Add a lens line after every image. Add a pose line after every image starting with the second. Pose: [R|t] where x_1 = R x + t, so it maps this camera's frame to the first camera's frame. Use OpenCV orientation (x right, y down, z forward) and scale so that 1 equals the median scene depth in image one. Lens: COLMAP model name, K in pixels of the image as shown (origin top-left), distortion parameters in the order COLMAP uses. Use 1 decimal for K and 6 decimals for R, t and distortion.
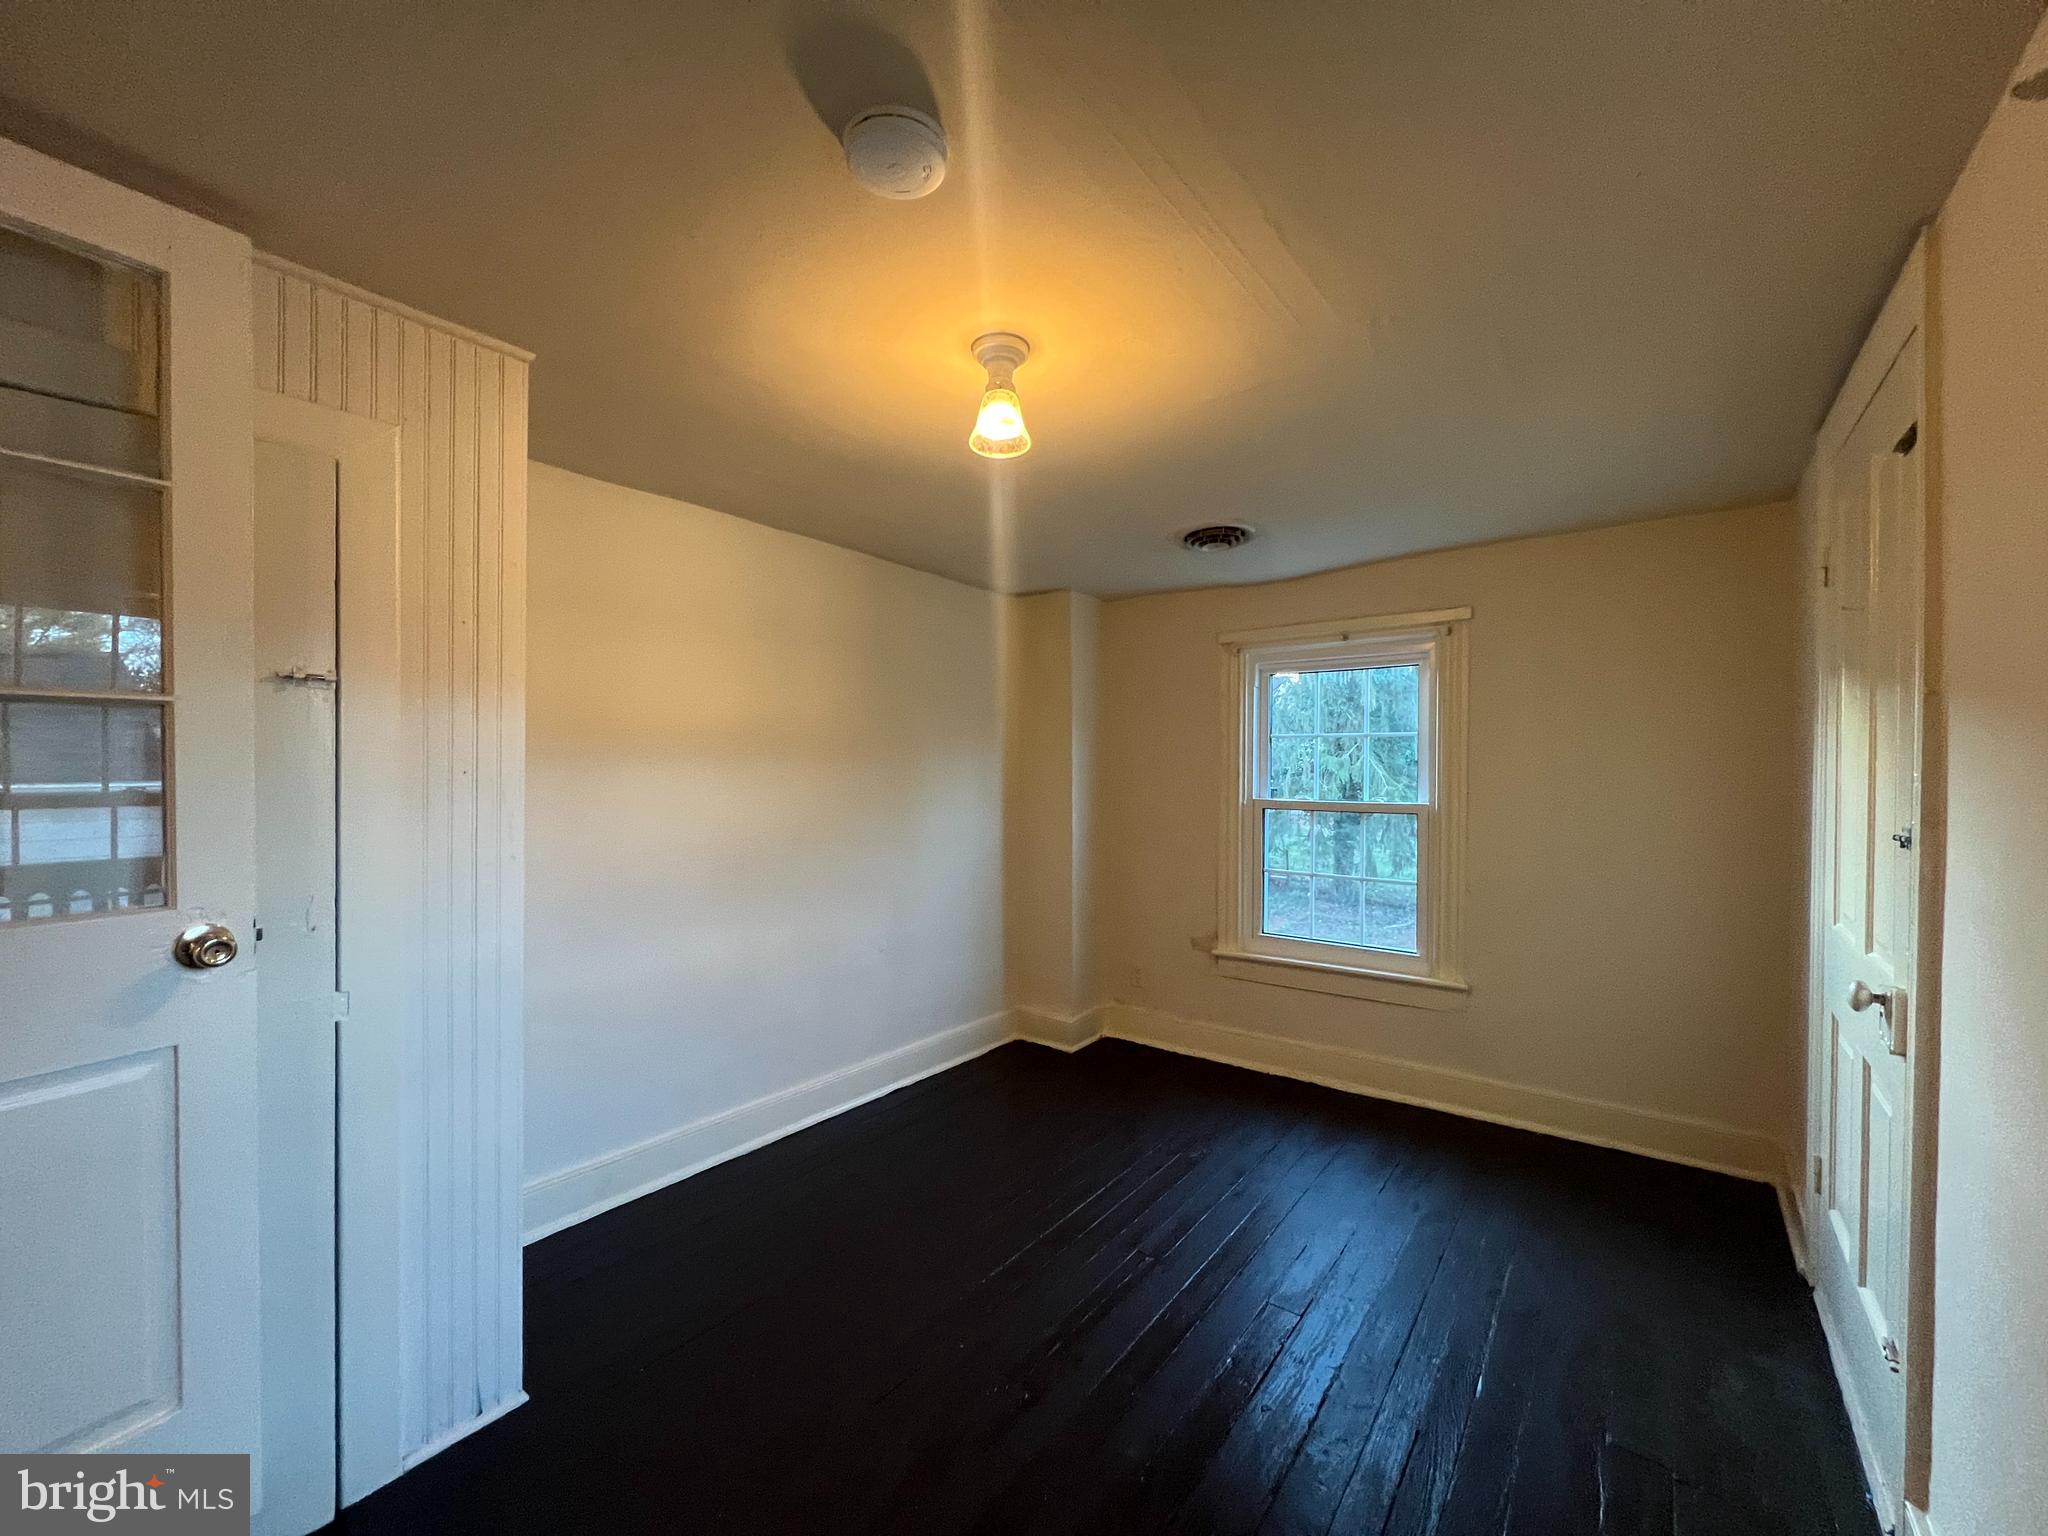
lens RADIAL K [[816.7, 0, 1017.6], [0, 816.7, 766.1], [0, 0, 1]] dist [0.002180, 0.000649]
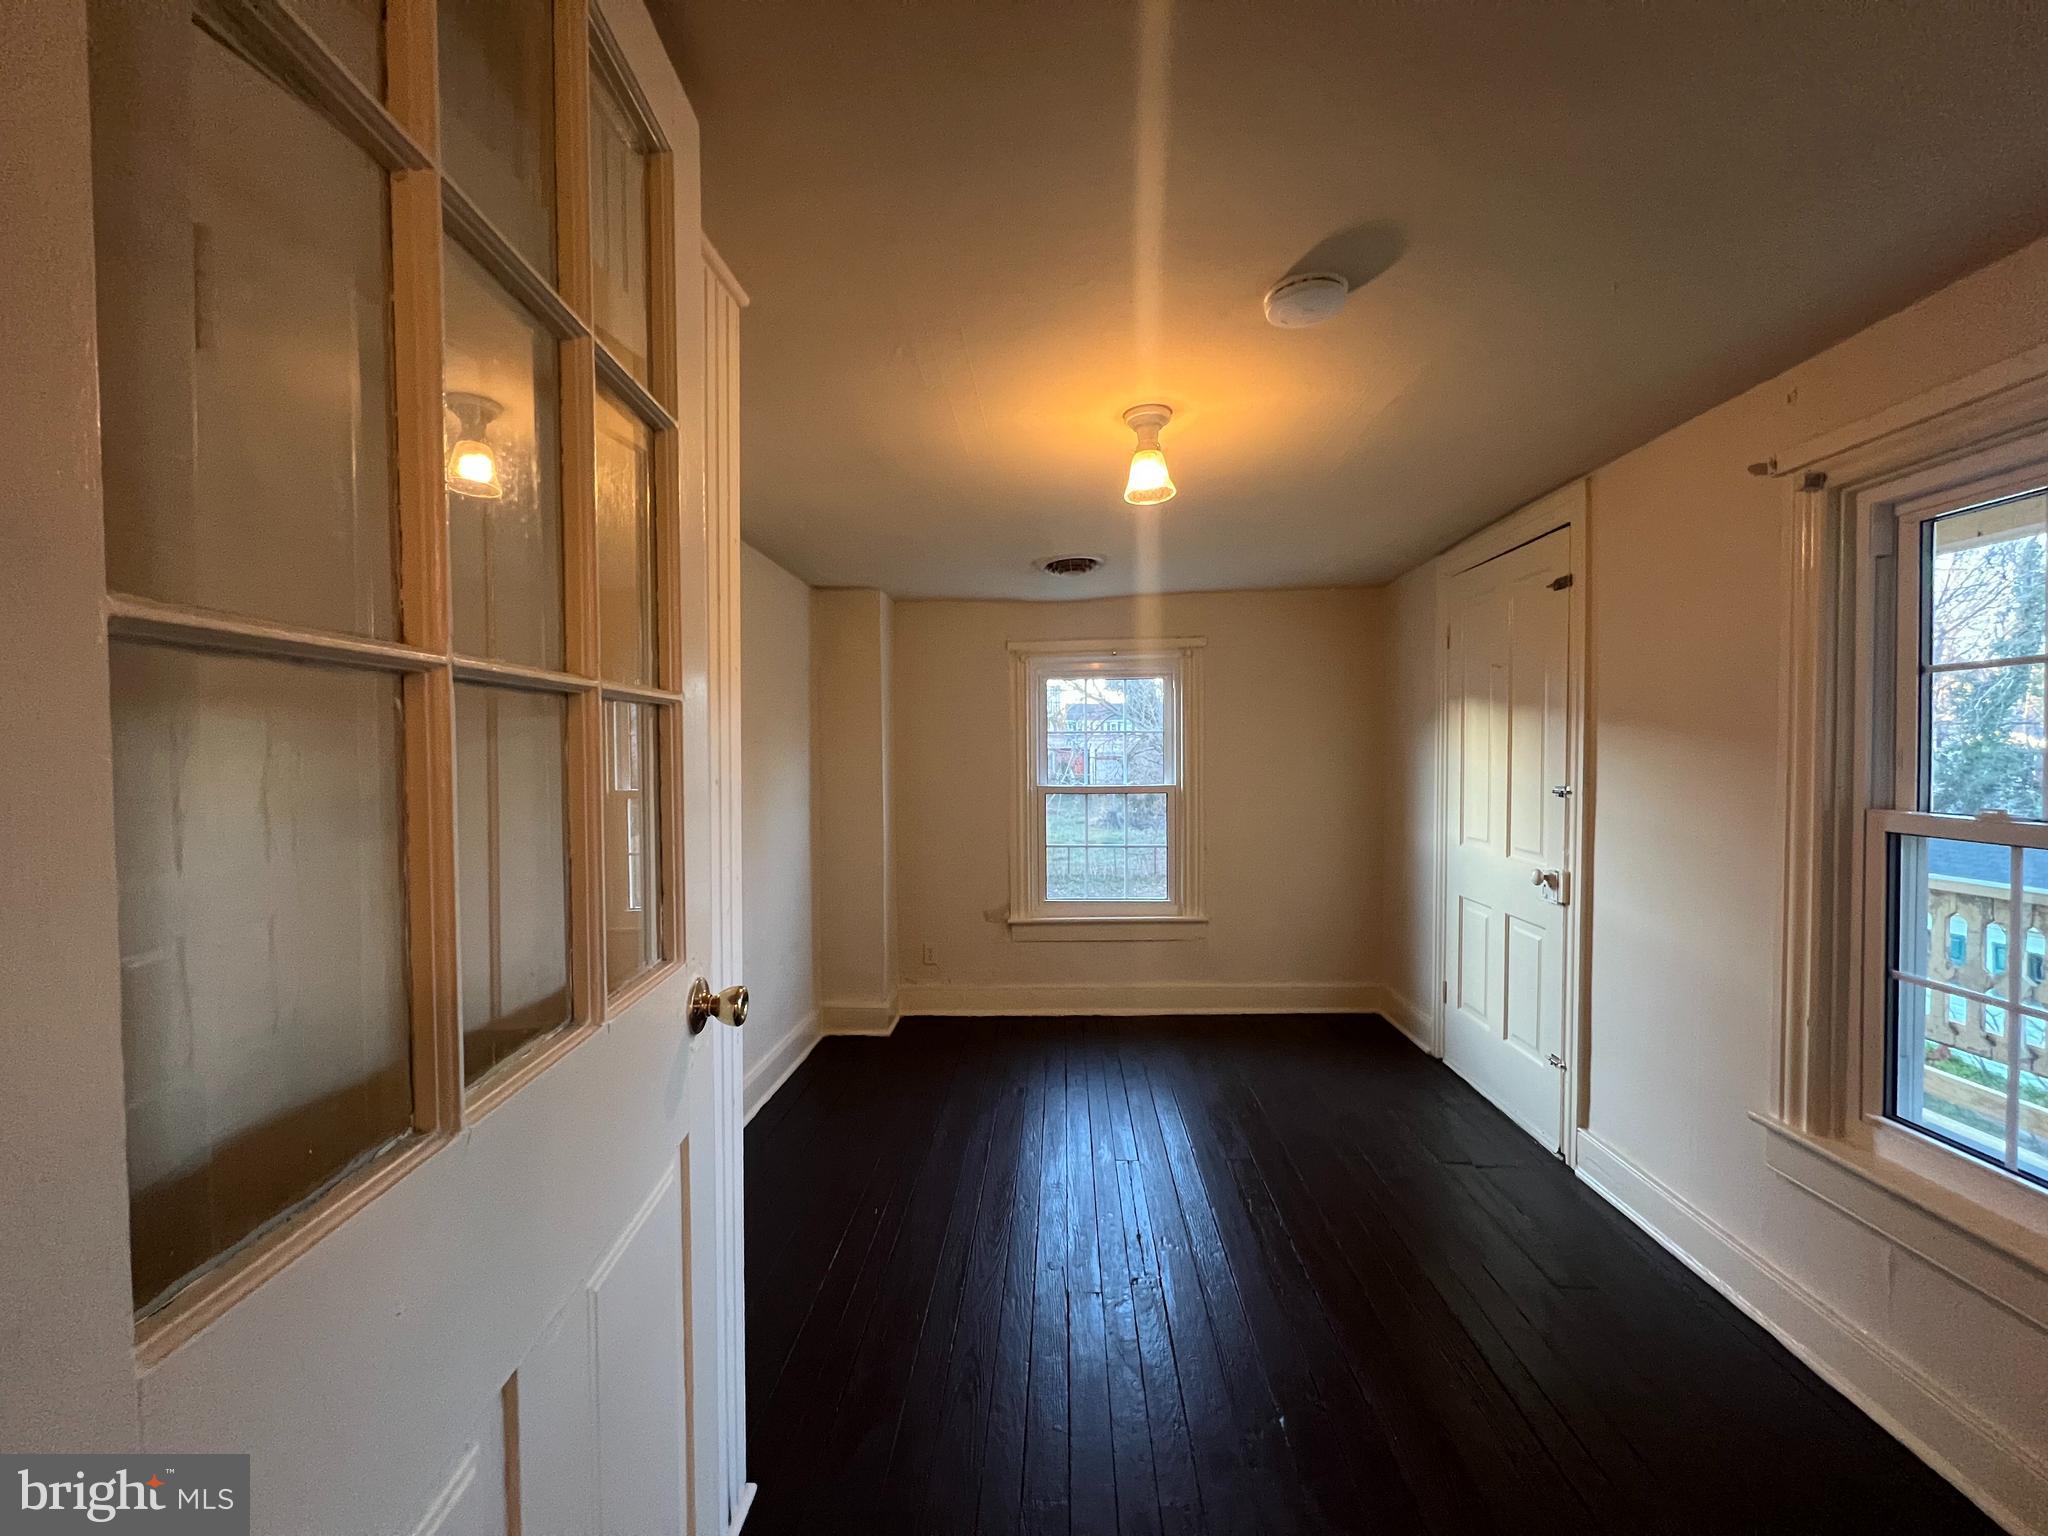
lens RADIAL K [[816.7, 0, 1017.6], [0, 816.7, 766.1], [0, 0, 1]] dist [0.002180, 0.000649]
pose [[0.823523, -0.020147, 0.566926, -0.426179], [0.013255, 0.999780, 0.016275, -0.008164], [-0.567129, -0.005888, 0.823608, 0.058449]]
